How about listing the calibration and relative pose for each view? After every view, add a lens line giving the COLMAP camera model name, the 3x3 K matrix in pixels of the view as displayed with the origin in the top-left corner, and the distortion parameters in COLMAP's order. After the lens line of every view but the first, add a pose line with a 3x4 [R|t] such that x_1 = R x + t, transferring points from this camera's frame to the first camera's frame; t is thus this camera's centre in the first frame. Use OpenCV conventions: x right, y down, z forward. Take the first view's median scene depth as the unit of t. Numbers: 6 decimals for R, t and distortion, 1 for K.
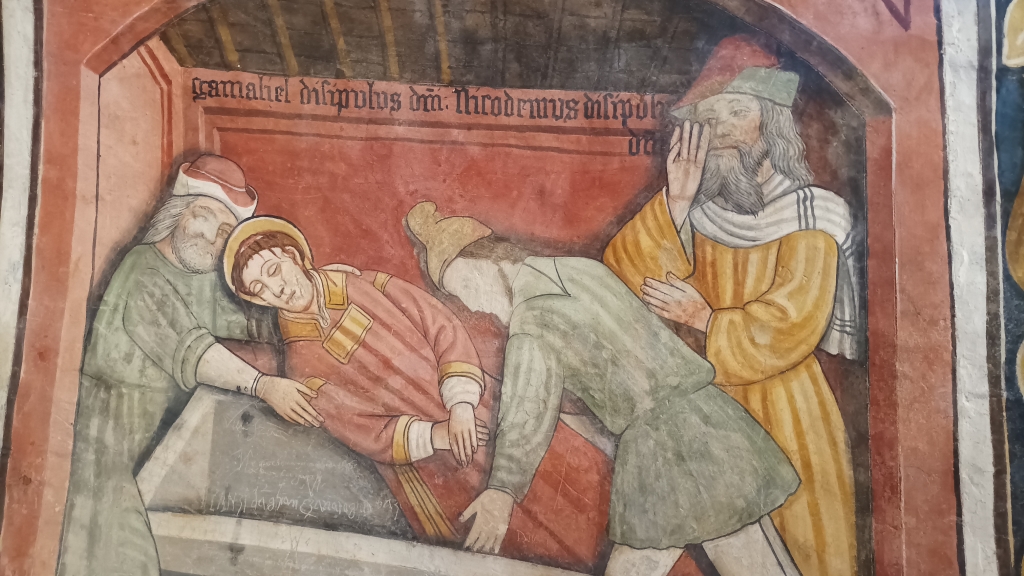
lens RADIAL K [[760.2, 0, 509.5], [0, 760.2, 287.0], [0, 0, 1]] dist [0.033666, -0.025211]
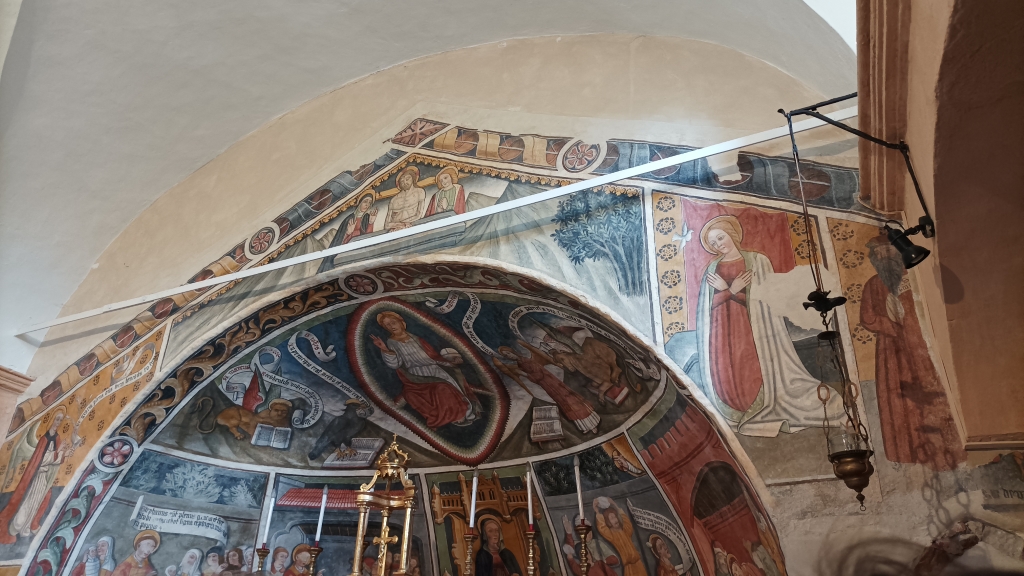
lens RADIAL K [[763.3, 0, 511.3], [0, 763.3, 288.8], [0, 0, 1]] dist [0.038546, -0.028423]
pose [[0.159849, -0.534524, -0.829899, 3.201903], [0.197685, 0.841012, -0.503606, 0.479703], [0.967145, -0.083557, 0.240103, -0.725369]]
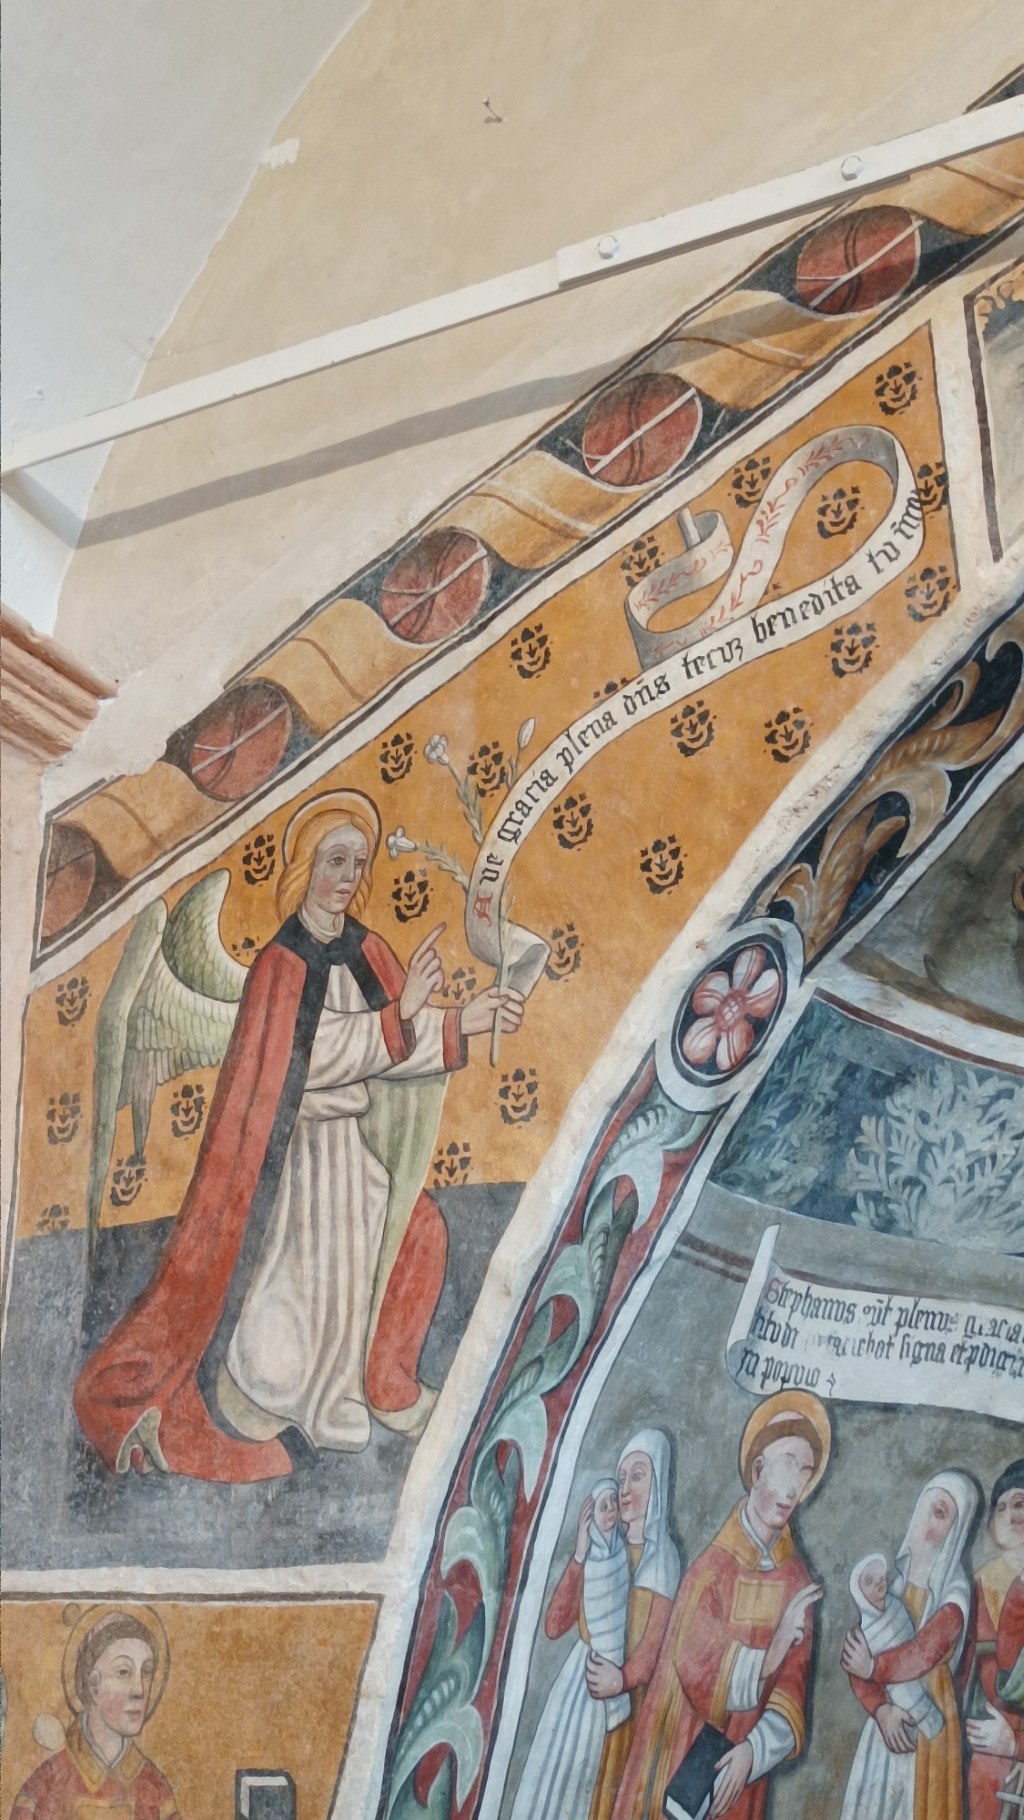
lens RADIAL K [[2158.0, 0, 531.1], [0, 2158.0, 914.2], [0, 0, 1]] dist [0.034345, -0.028306]
pose [[0.132264, -0.437319, -0.889527, 0.719266], [0.217349, 0.888366, -0.404431, -0.615600], [0.967091, -0.139846, 0.212550, -2.681497]]
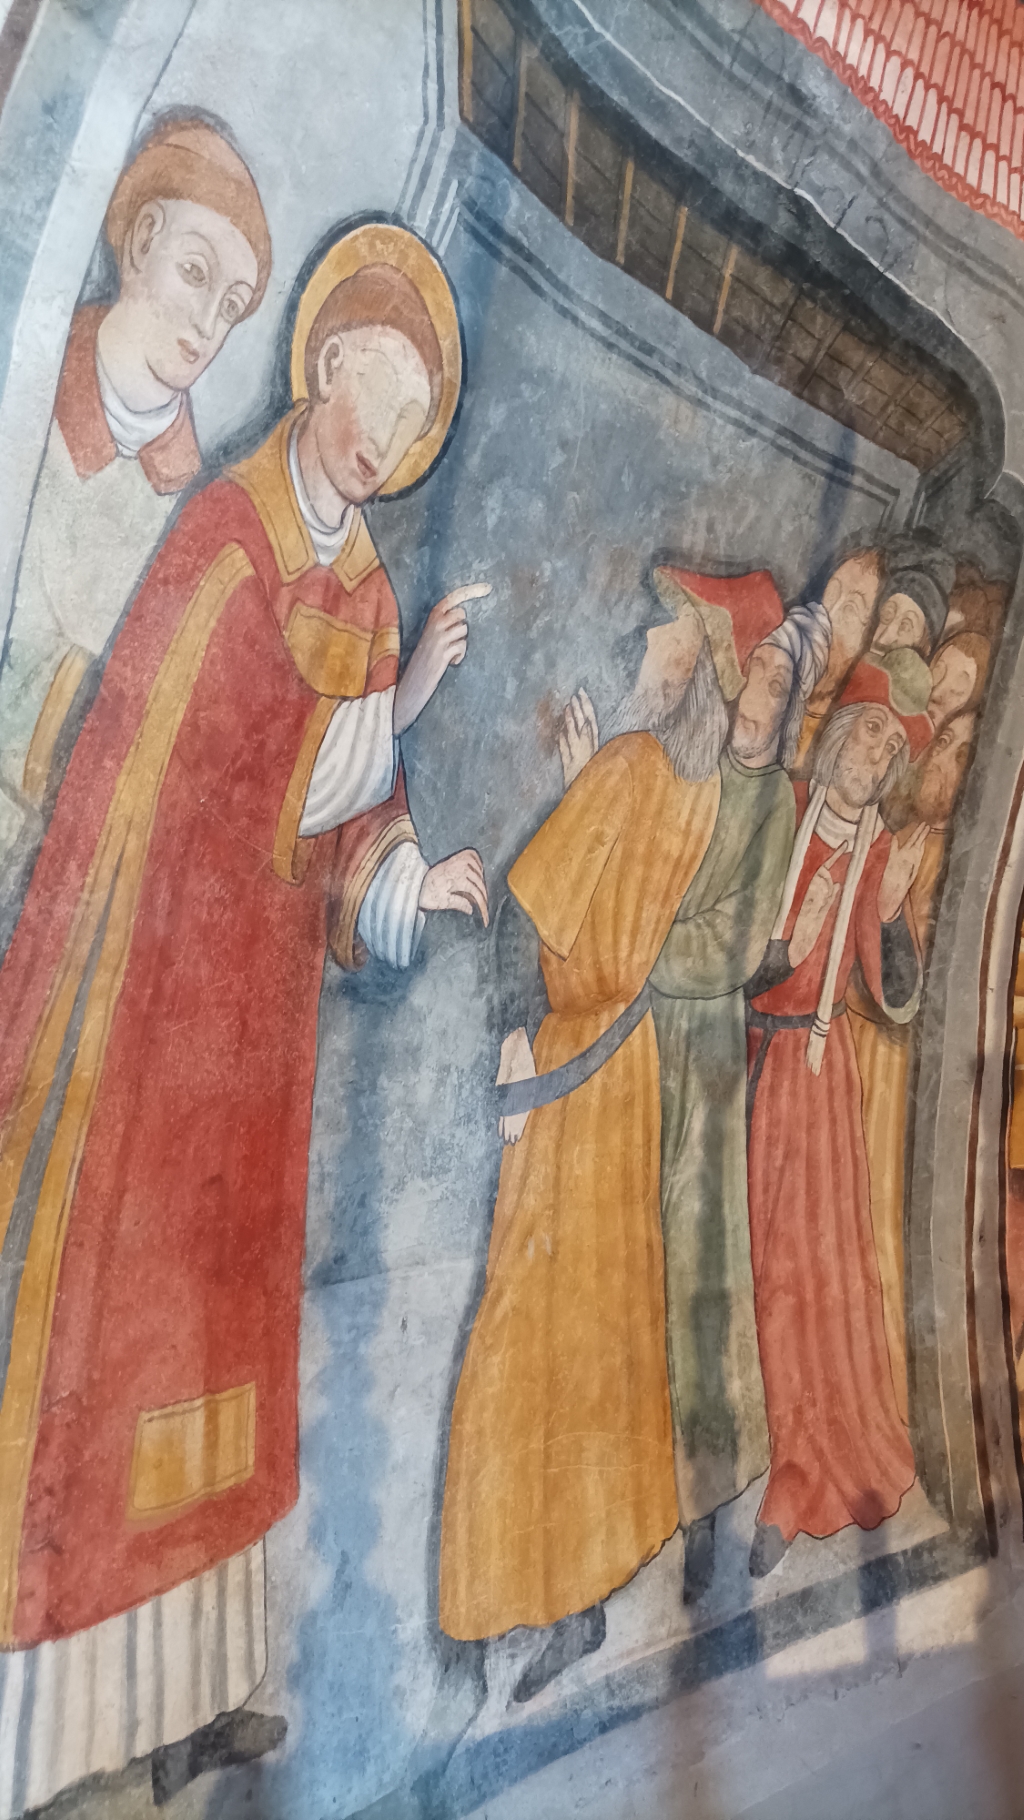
lens RADIAL K [[1351.2, 0, 512.0], [0, 1351.2, 910.0], [0, 0, 1]] dist [0.033666, -0.025211]
pose [[0.778769, -0.233746, -0.582136, -1.807899], [0.246979, 0.967284, -0.057992, -0.517790], [0.576646, -0.098613, 0.811021, -1.615612]]
